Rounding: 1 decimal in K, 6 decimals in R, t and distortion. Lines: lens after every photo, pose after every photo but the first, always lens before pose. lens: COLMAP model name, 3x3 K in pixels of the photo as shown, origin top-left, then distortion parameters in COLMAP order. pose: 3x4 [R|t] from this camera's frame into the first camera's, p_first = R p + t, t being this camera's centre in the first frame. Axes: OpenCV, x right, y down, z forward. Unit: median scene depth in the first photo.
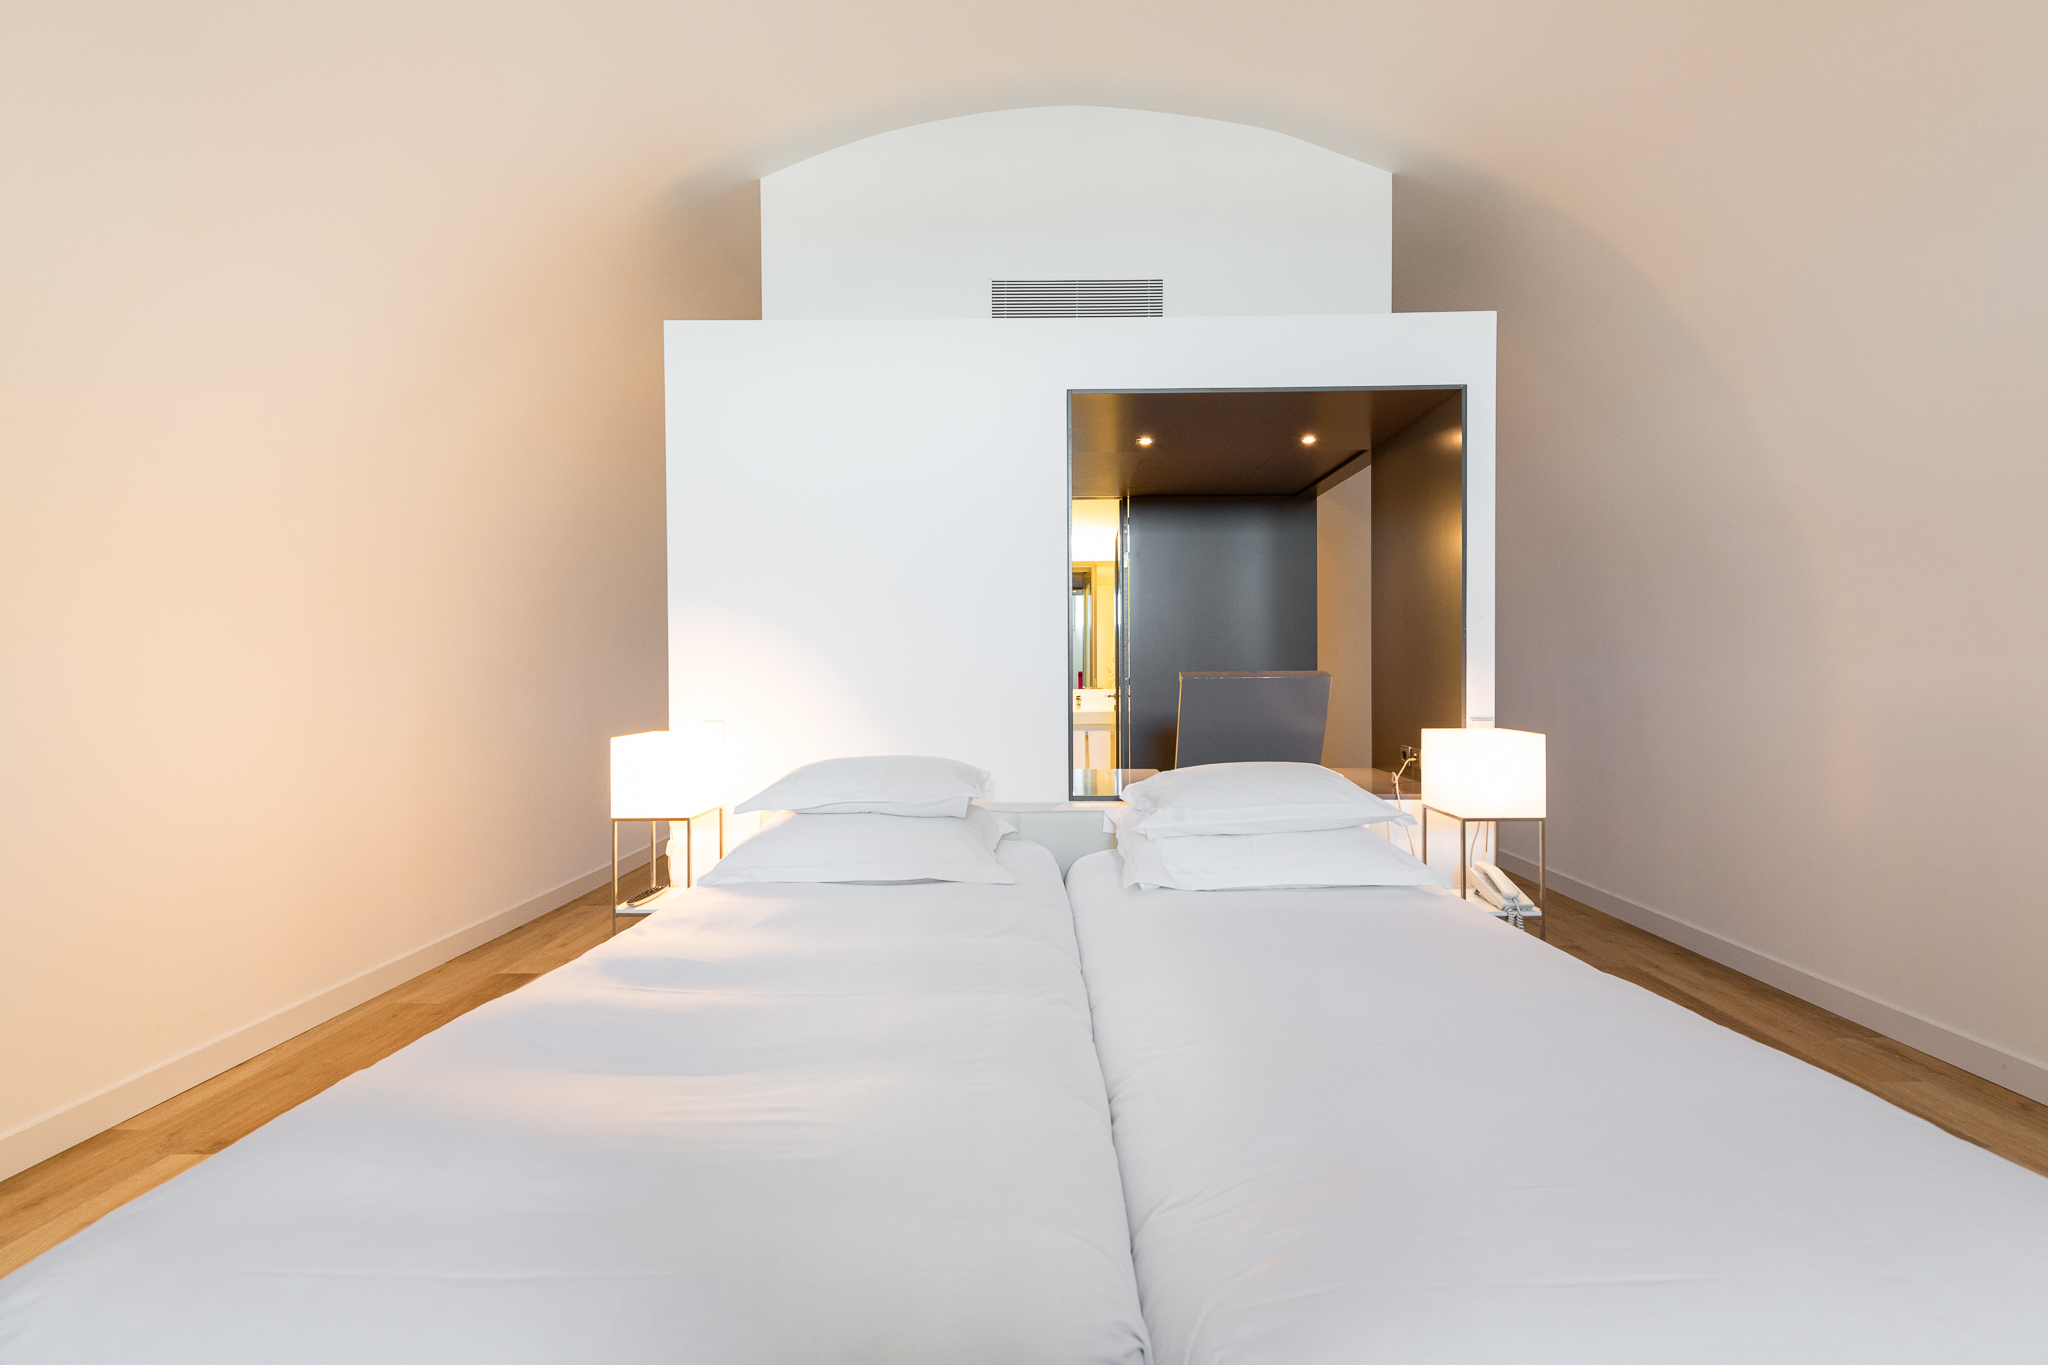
lens RADIAL K [[811.0, 0, 1034.0], [0, 811.0, 682.4], [0, 0, 1]] dist [0.009287, -0.003239]
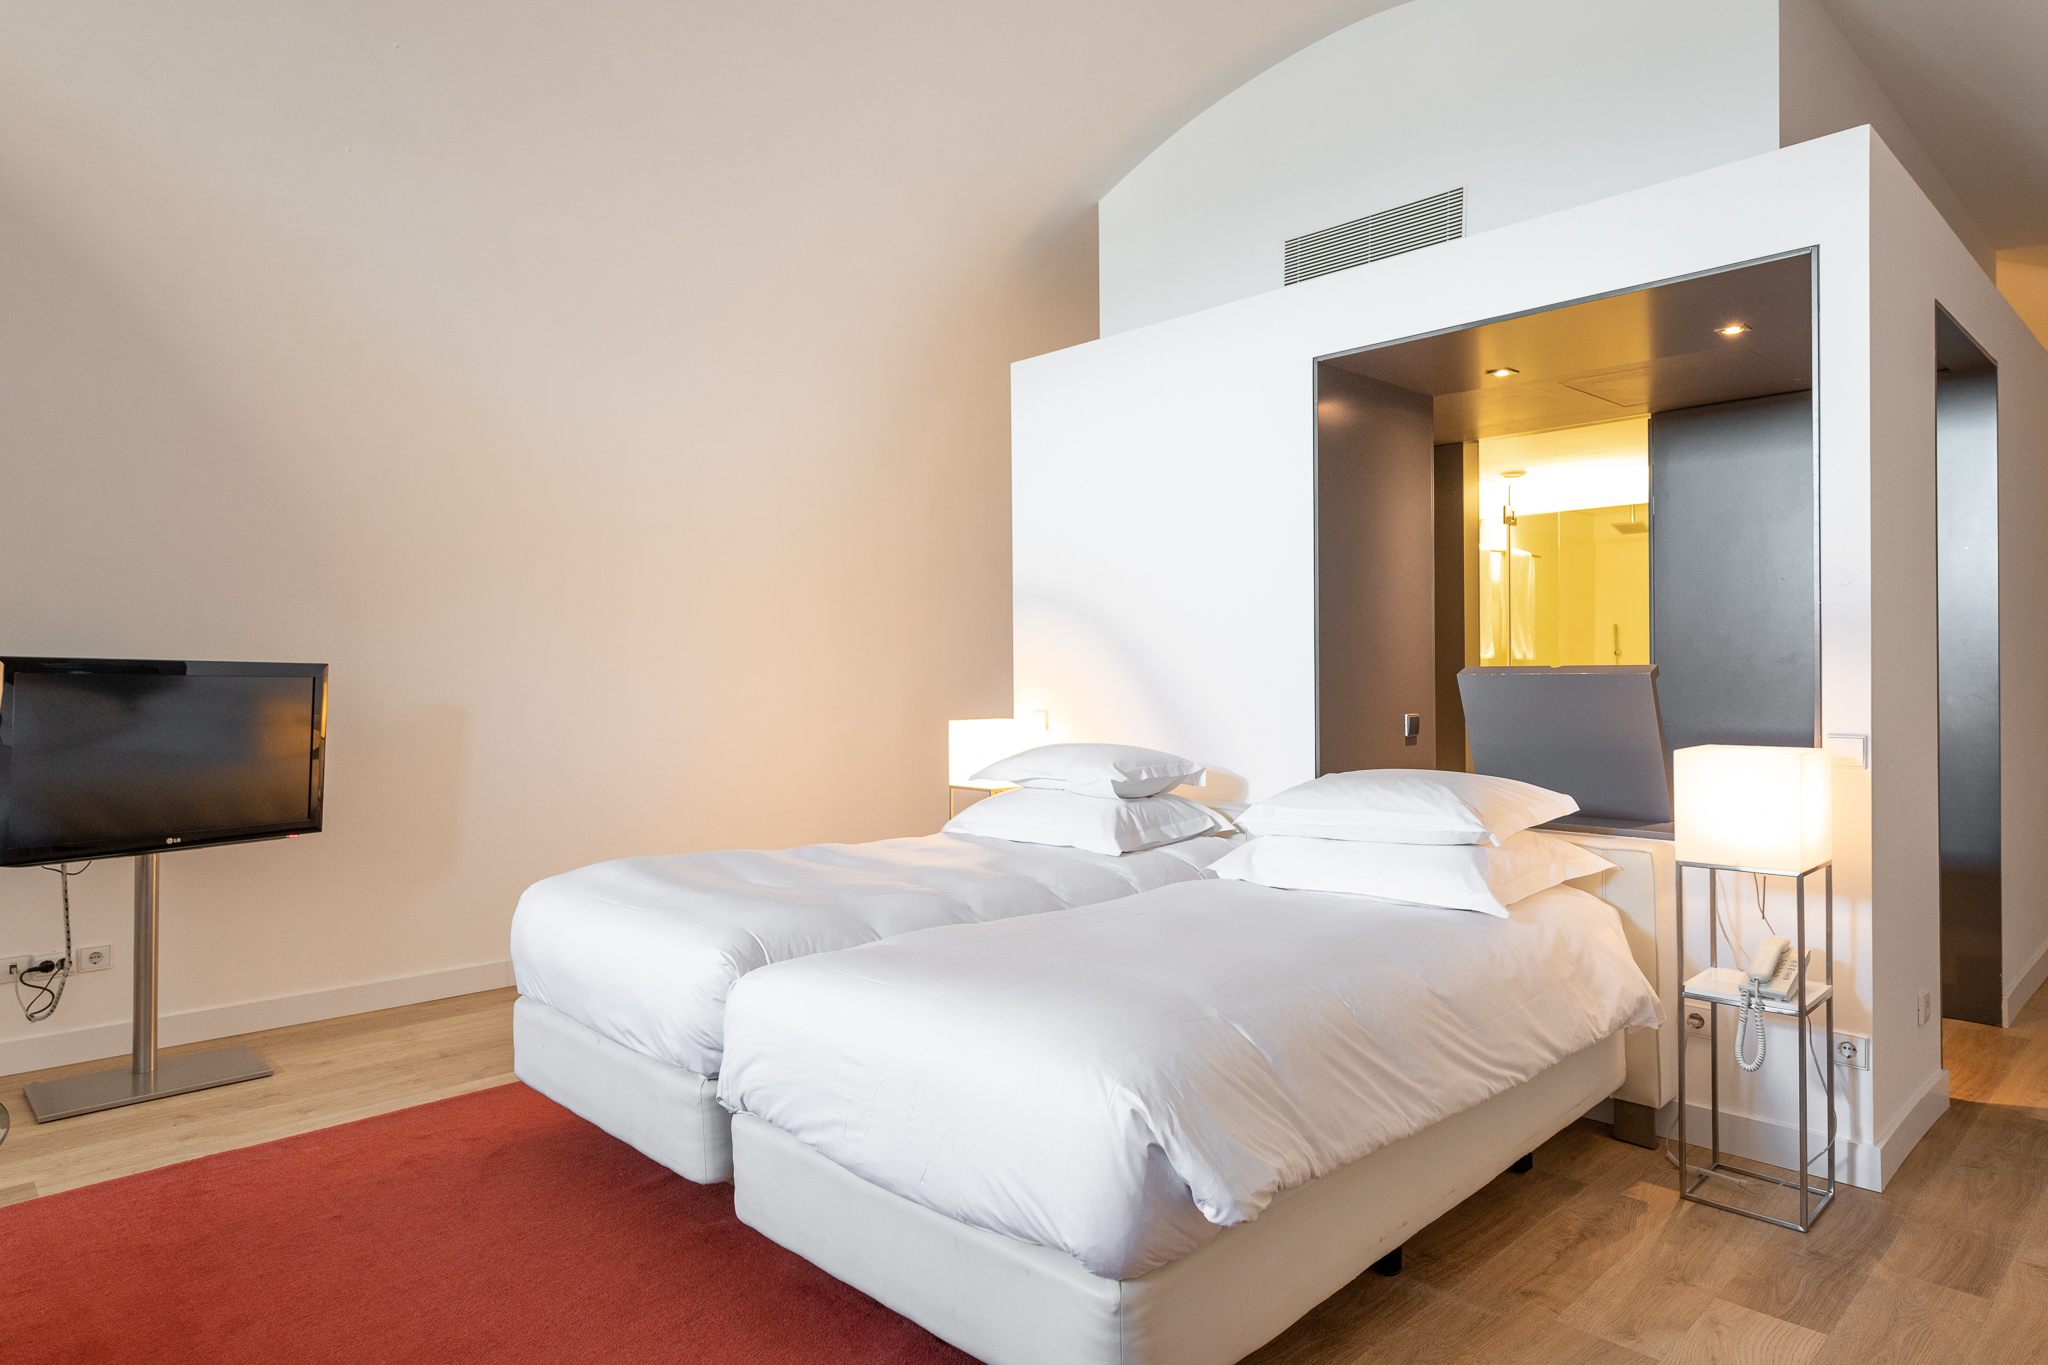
lens RADIAL K [[1228.8, 0, 1034.0], [0, 1228.8, 689.9], [0, 0, 1]] dist [0.016813, -0.009085]
pose [[0.700525, 0.011231, -0.713540, 0.762271], [-0.007653, 0.999937, 0.008226, 0.003492], [0.713587, -0.000302, 0.700566, -0.184188]]
